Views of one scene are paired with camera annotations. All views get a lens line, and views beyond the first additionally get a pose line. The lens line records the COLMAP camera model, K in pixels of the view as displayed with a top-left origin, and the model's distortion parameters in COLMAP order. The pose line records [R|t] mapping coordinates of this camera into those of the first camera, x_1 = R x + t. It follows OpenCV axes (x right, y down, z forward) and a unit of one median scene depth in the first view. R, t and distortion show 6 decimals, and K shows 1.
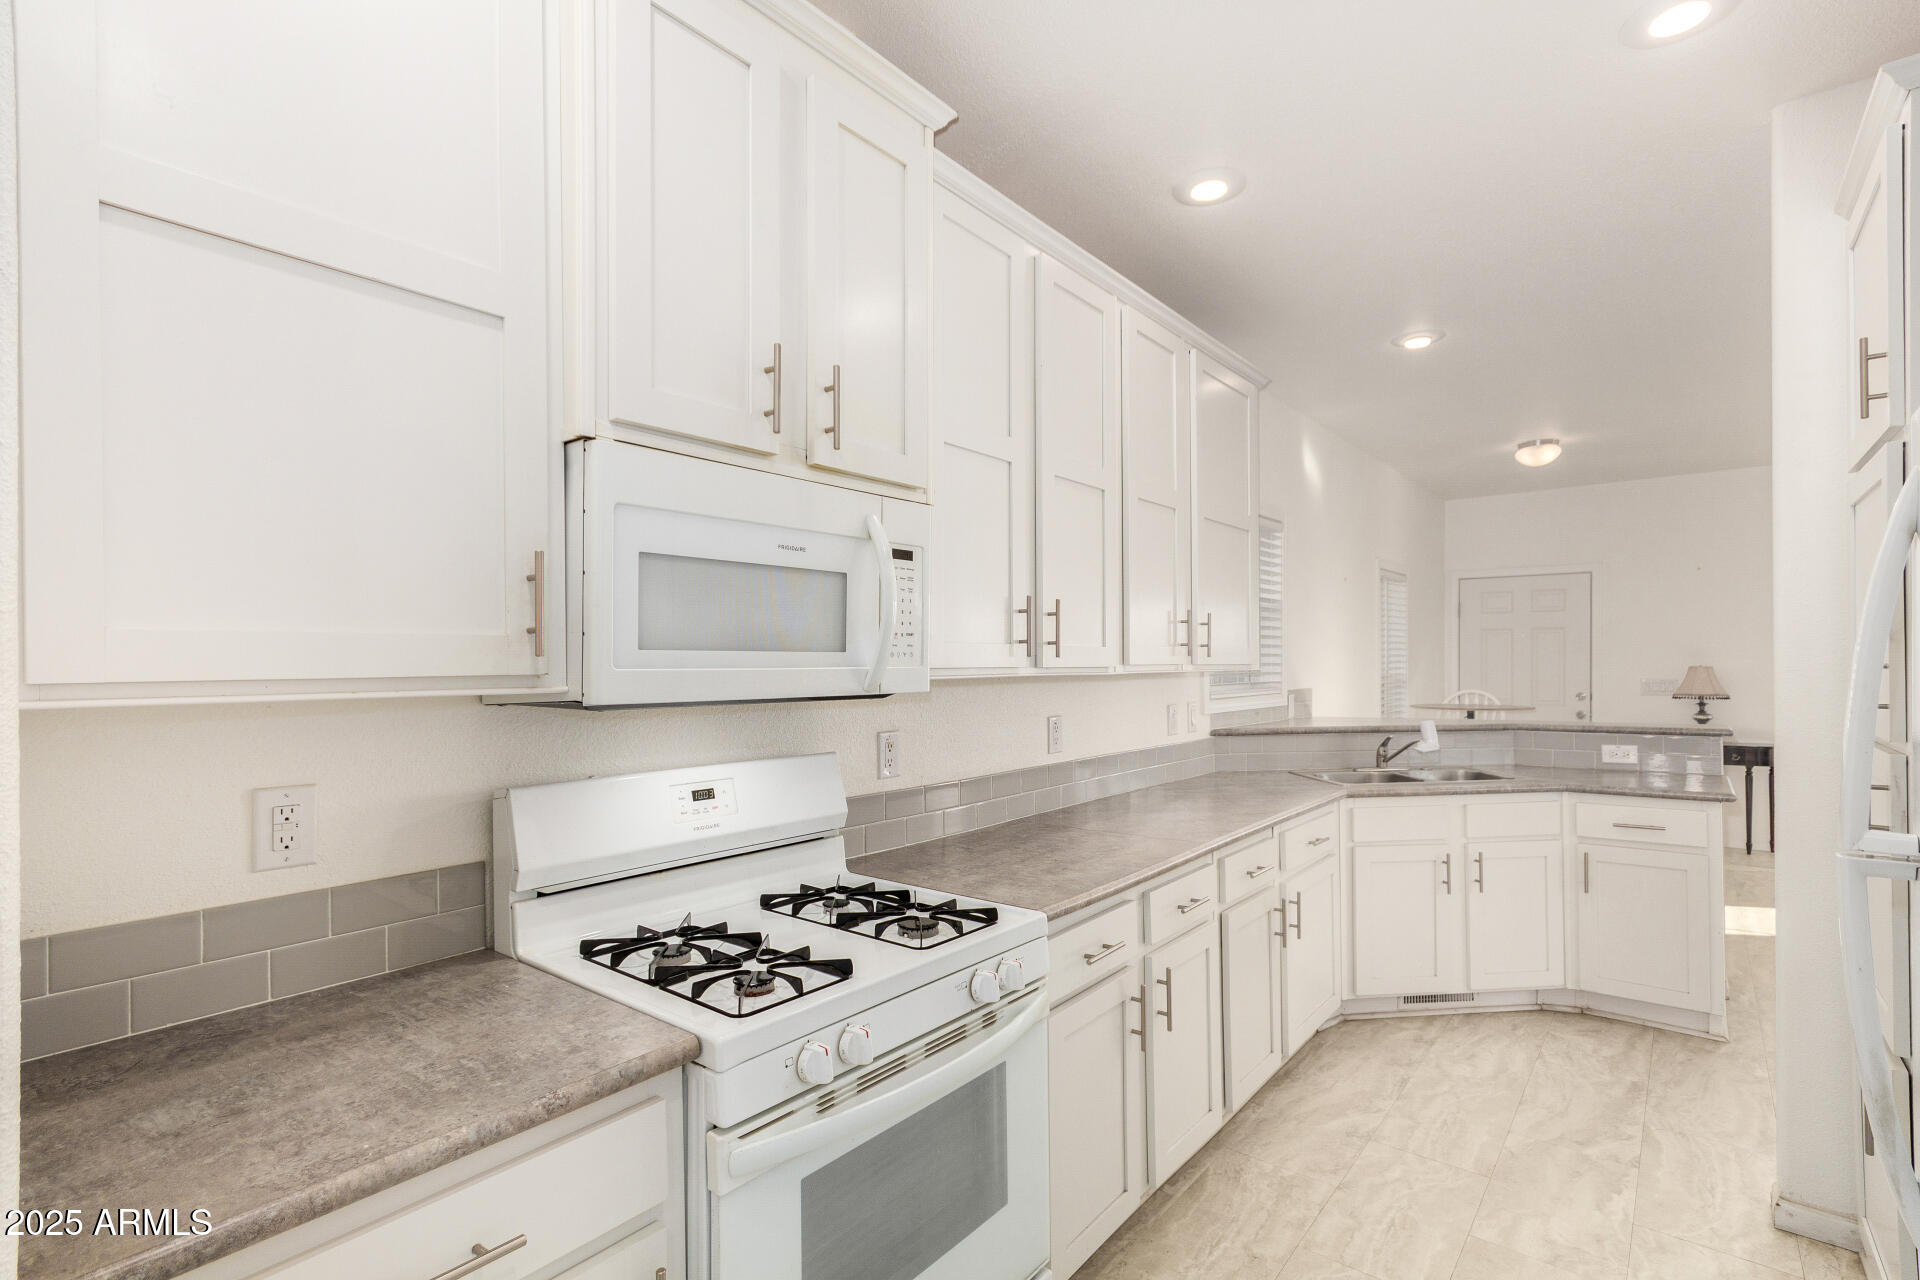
lens RADIAL K [[900.3, 0, 959.0], [0, 900.3, 659.9], [0, 0, 1]] dist [0.003747, 0.000159]
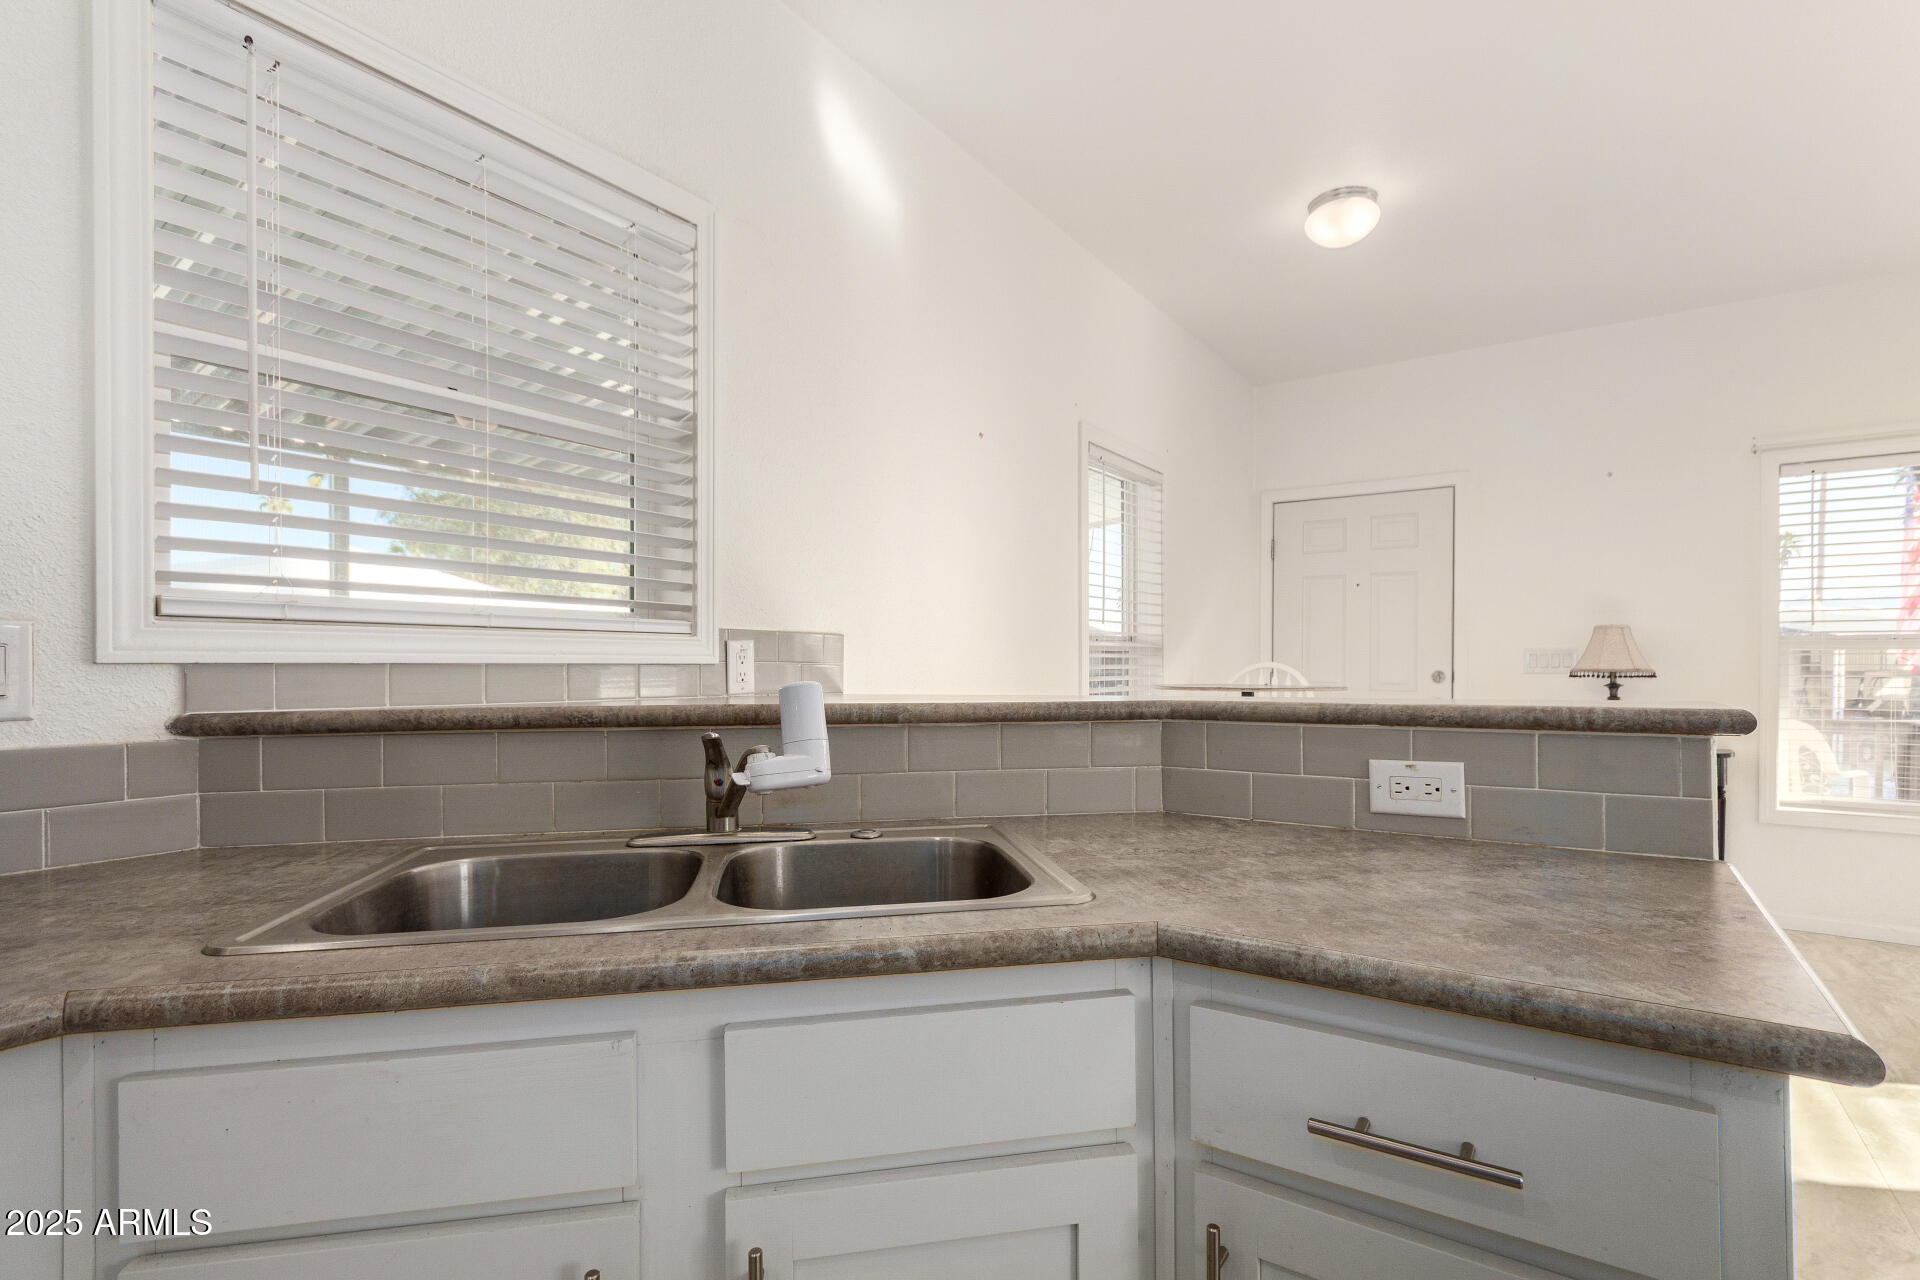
lens RADIAL K [[900.3, 0, 967.0], [0, 900.3, 665.8], [0, 0, 1]] dist [0.003747, 0.000159]
pose [[0.996855, 0.005600, 0.079047, 0.531006], [-0.005975, 0.999972, 0.004507, 0.057700], [-0.079020, -0.004965, 0.996861, 0.670103]]
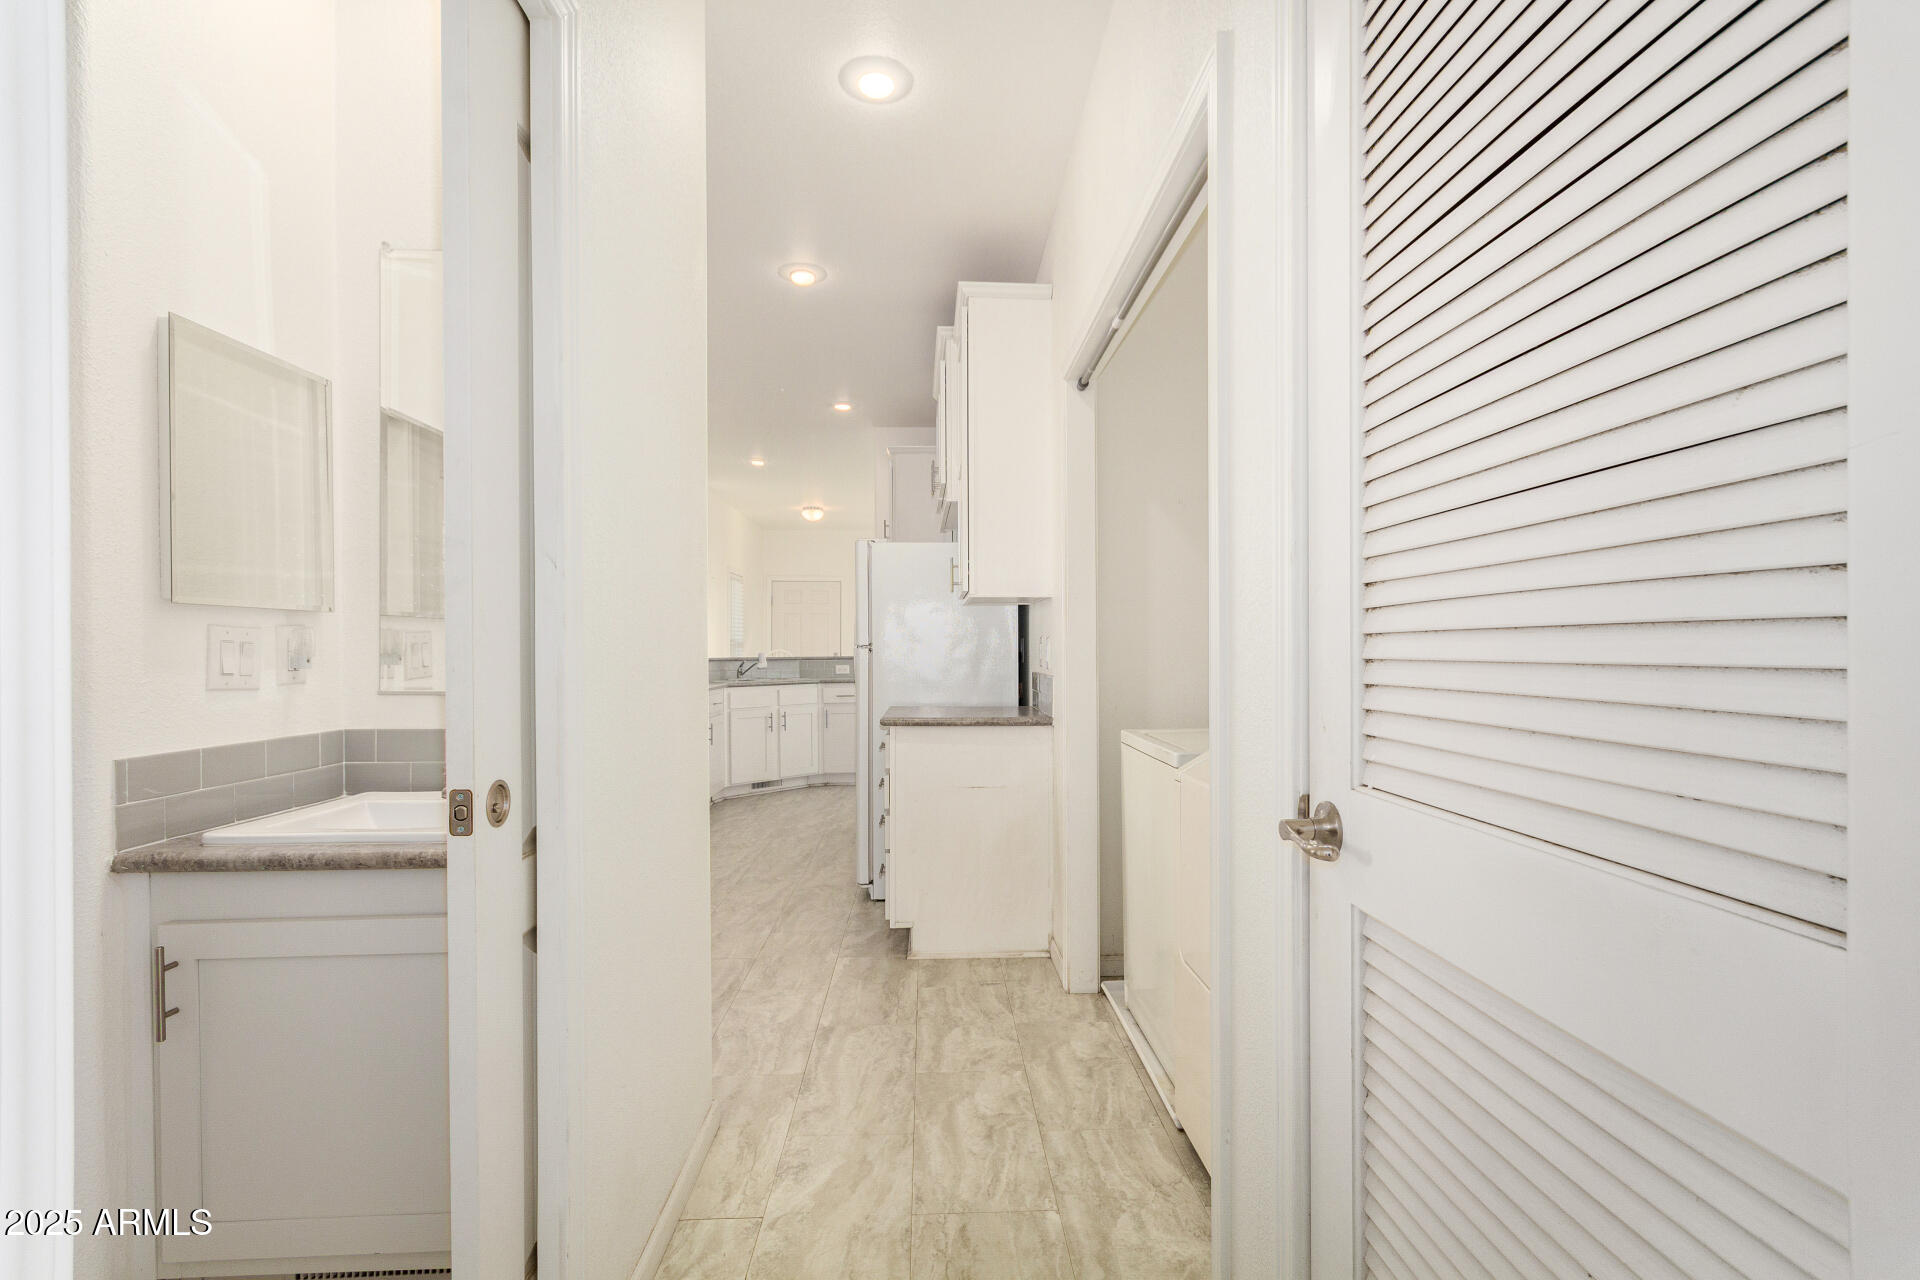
lens RADIAL K [[900.3, 0, 963.0], [0, 900.3, 648.2], [0, 0, 1]] dist [0.003747, 0.000159]
pose [[0.750546, 0.001827, 0.660816, -0.445872], [-0.000750, 0.999998, -0.001913, 0.057786], [-0.660818, 0.000940, 0.750546, -0.762247]]
